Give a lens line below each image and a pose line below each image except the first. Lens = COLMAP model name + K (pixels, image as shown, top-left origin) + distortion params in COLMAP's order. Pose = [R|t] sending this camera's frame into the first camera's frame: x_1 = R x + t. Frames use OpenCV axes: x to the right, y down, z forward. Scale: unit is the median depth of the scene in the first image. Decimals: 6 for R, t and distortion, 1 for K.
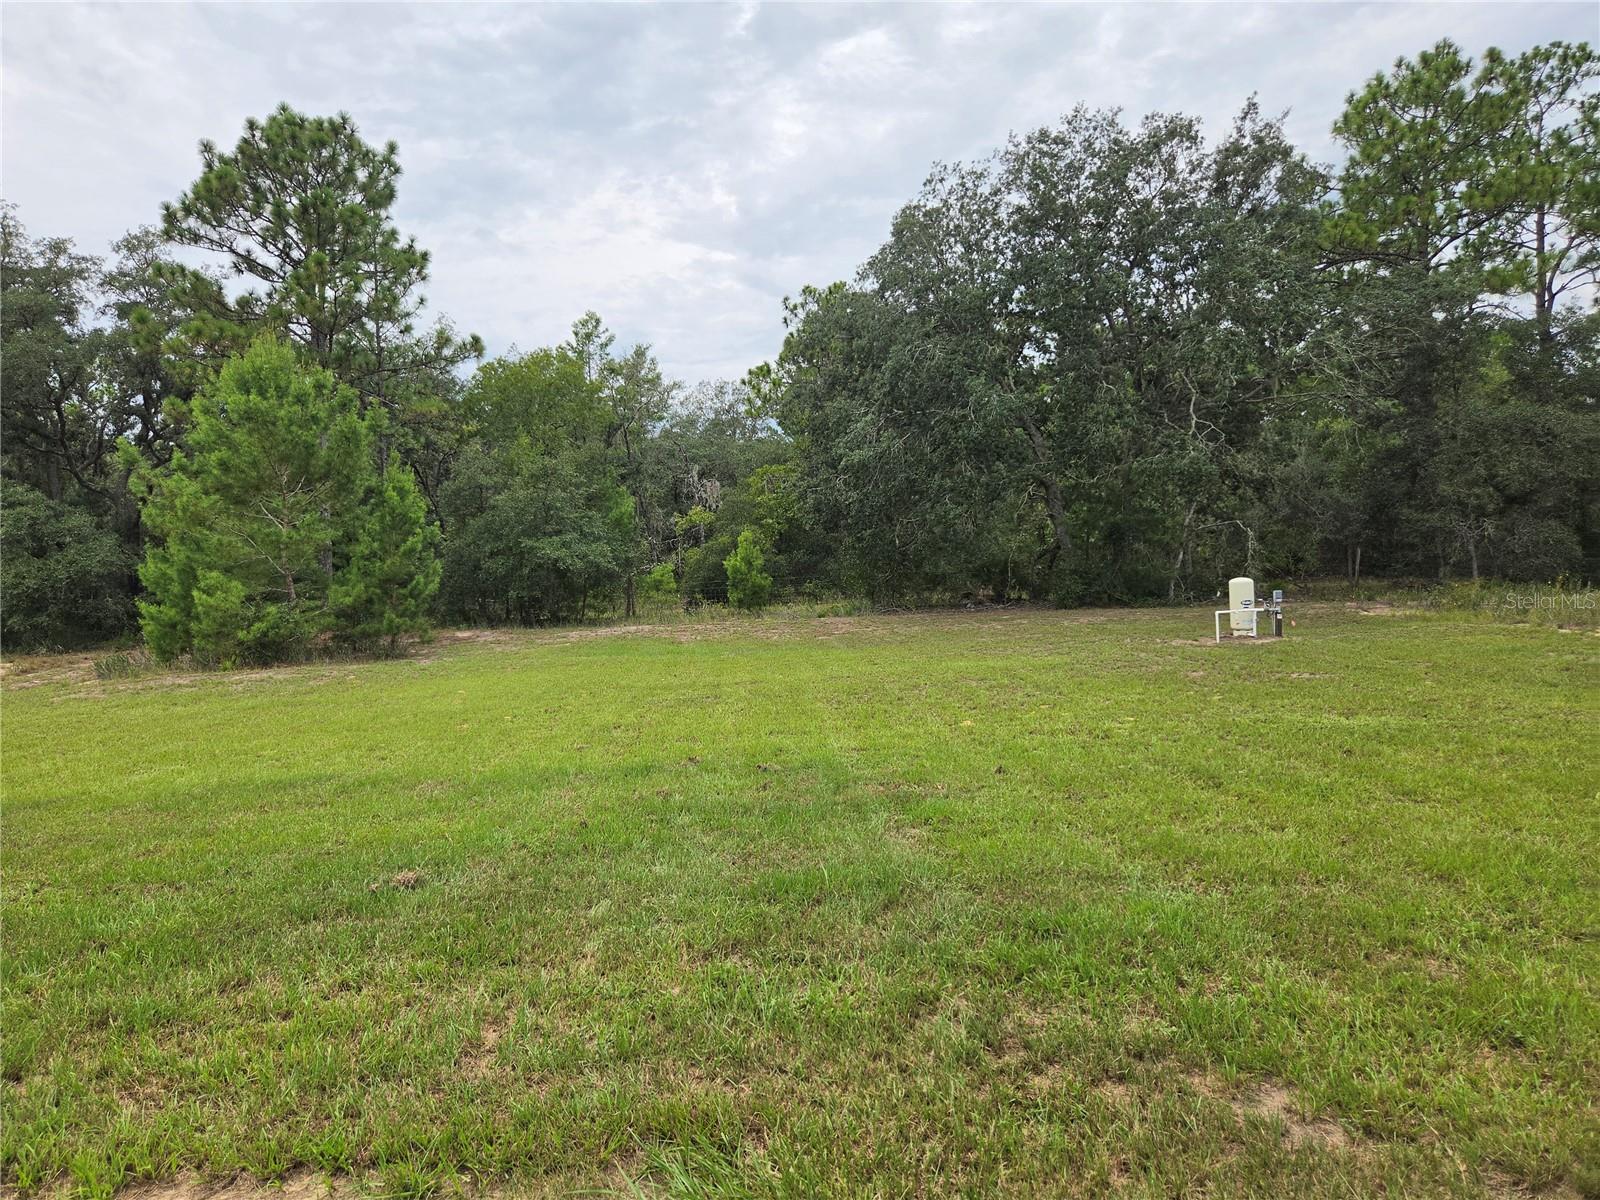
lens RADIAL K [[1073.1, 0, 795.9], [0, 1073.1, 599.5], [0, 0, 1]] dist [0.035478, -0.002377]
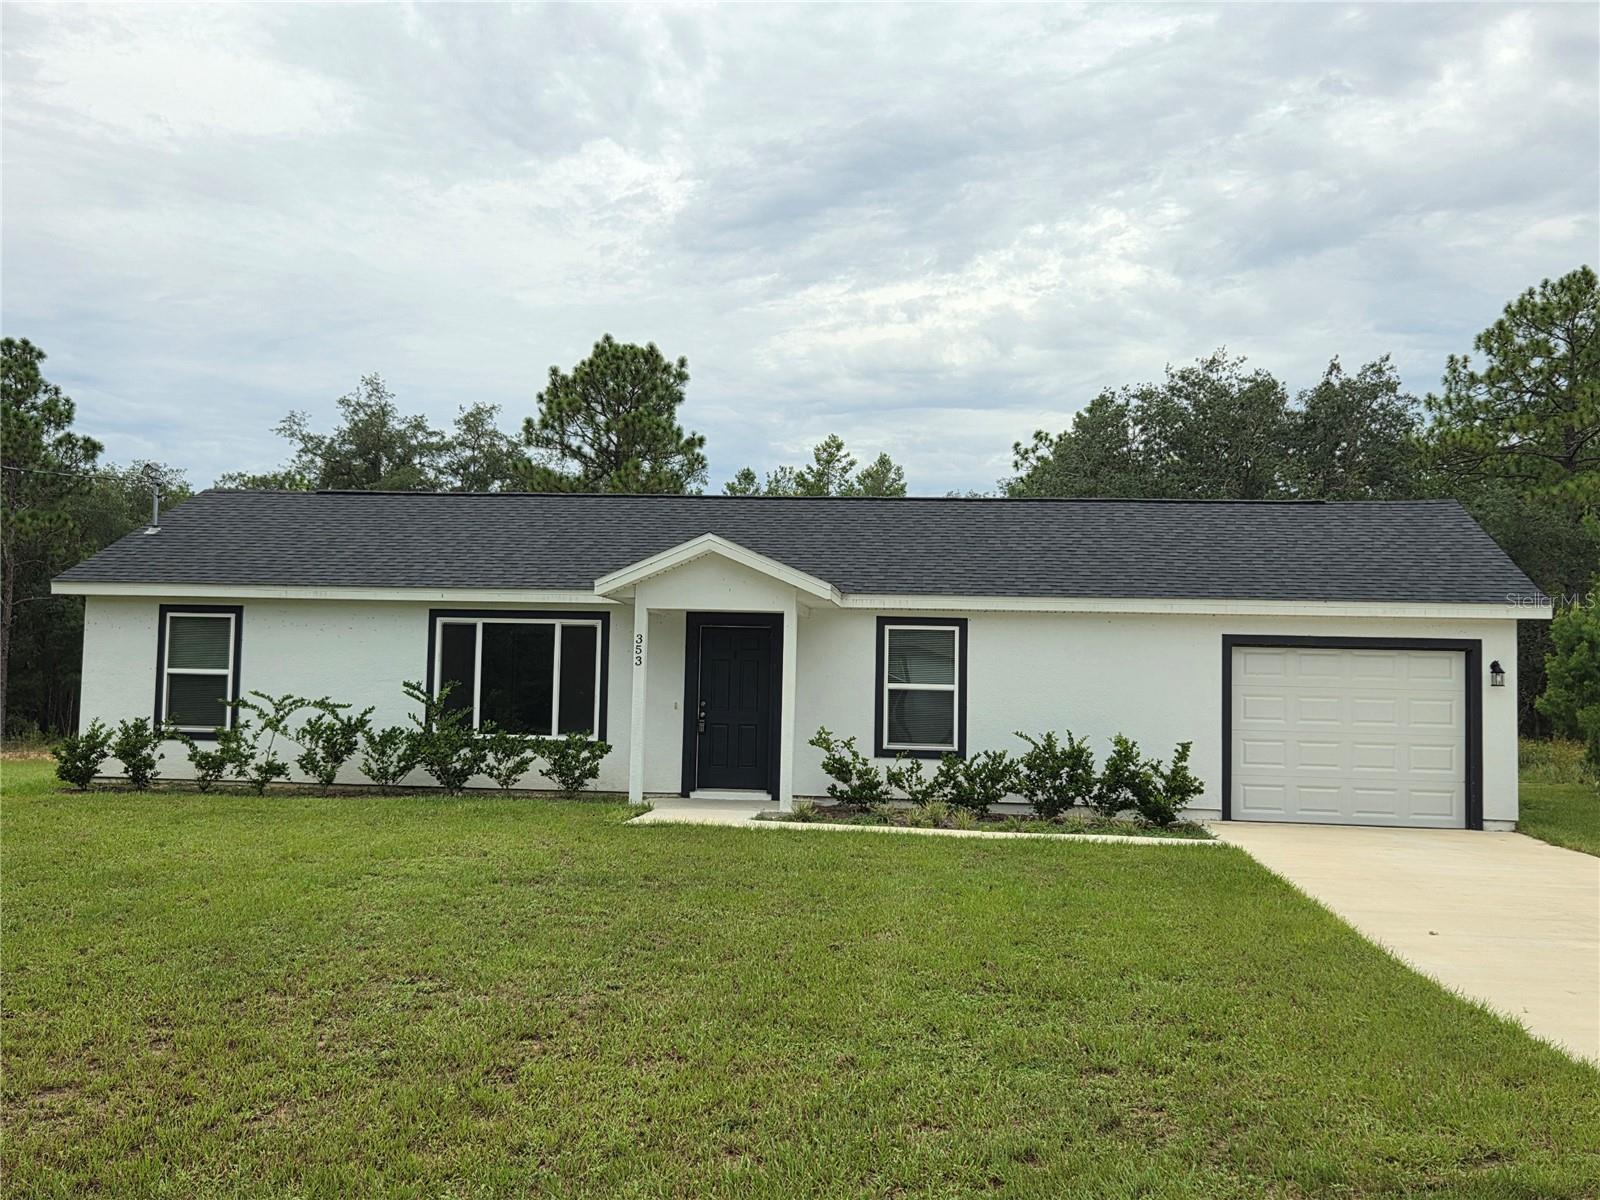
lens RADIAL K [[1770.3, 0, 799.0], [0, 1770.3, 594.3], [0, 0, 1]] dist [0.099297, 0.000000]
pose [[0.978672, 0.030021, -0.203225, 0.174738], [-0.047789, 0.995395, -0.083095, 0.020466], [0.199795, 0.091035, 0.975600, -0.888631]]
